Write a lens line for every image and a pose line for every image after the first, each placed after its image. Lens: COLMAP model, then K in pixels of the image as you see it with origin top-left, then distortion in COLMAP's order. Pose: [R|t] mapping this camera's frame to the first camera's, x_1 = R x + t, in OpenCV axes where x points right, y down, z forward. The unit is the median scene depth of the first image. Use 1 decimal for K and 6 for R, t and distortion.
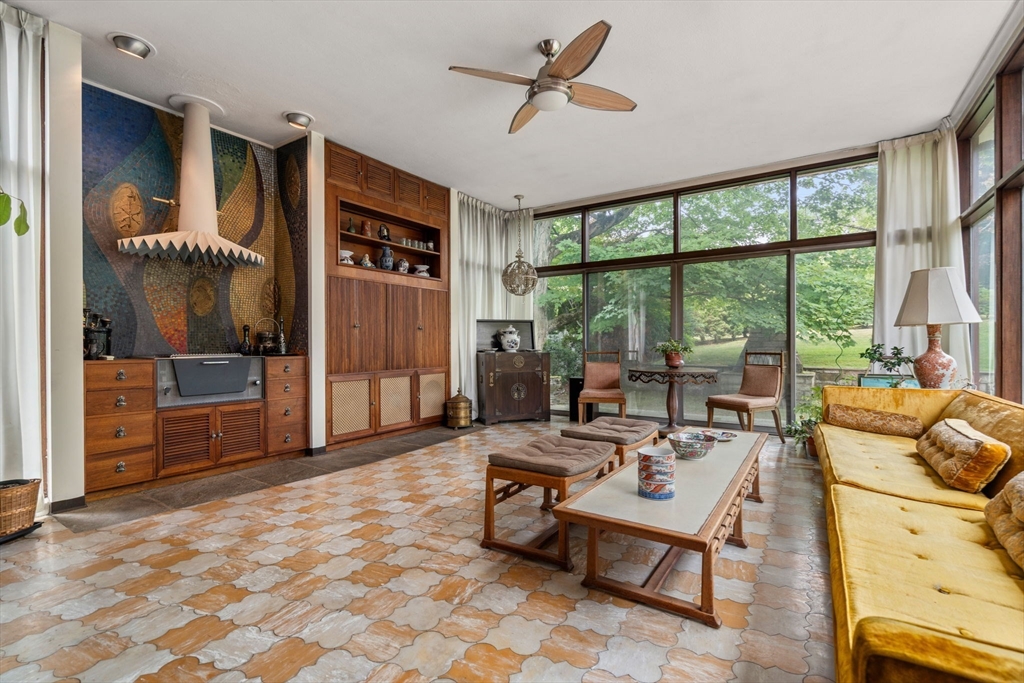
lens RADIAL K [[463.1, 0, 512.3], [0, 463.1, 344.3], [0, 0, 1]] dist [-0.004634, 0.000977]
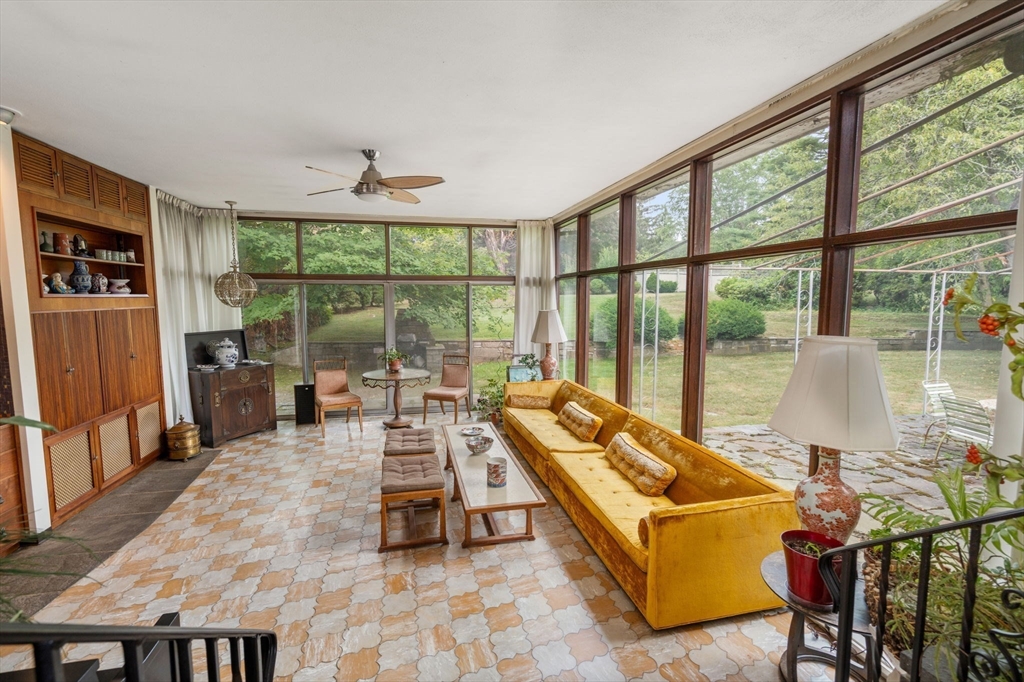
lens RADIAL K [[463.1, 0, 512.3], [0, 463.1, 343.8], [0, 0, 1]] dist [-0.004634, 0.000977]
pose [[0.691071, -0.067127, 0.719663, -0.366158], [-0.001904, 0.995505, 0.094686, -0.157080], [-0.722784, -0.066805, 0.687837, -0.100573]]
